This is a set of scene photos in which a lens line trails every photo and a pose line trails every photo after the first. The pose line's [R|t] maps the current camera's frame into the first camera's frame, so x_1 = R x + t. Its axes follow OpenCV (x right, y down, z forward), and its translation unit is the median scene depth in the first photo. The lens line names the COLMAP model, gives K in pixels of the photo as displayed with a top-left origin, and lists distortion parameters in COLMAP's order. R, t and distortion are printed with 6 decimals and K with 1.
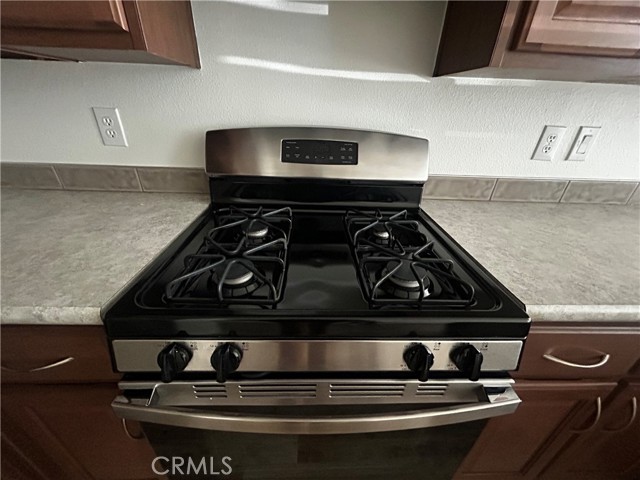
lens RADIAL K [[257.2, 0, 317.0], [0, 257.2, 239.9], [0, 0, 1]] dist [-0.004134, 0.003465]
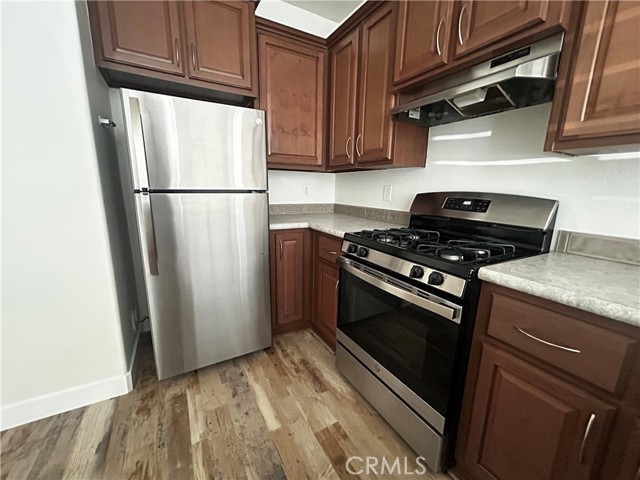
lens RADIAL K [[257.2, 0, 320.2], [0, 257.2, 240.3], [0, 0, 1]] dist [-0.004134, 0.003465]
pose [[0.478001, 0.154702, -0.864628, 1.031115], [-0.419266, 0.905174, -0.069831, 0.384227], [0.771836, 0.395888, 0.497536, -0.484824]]
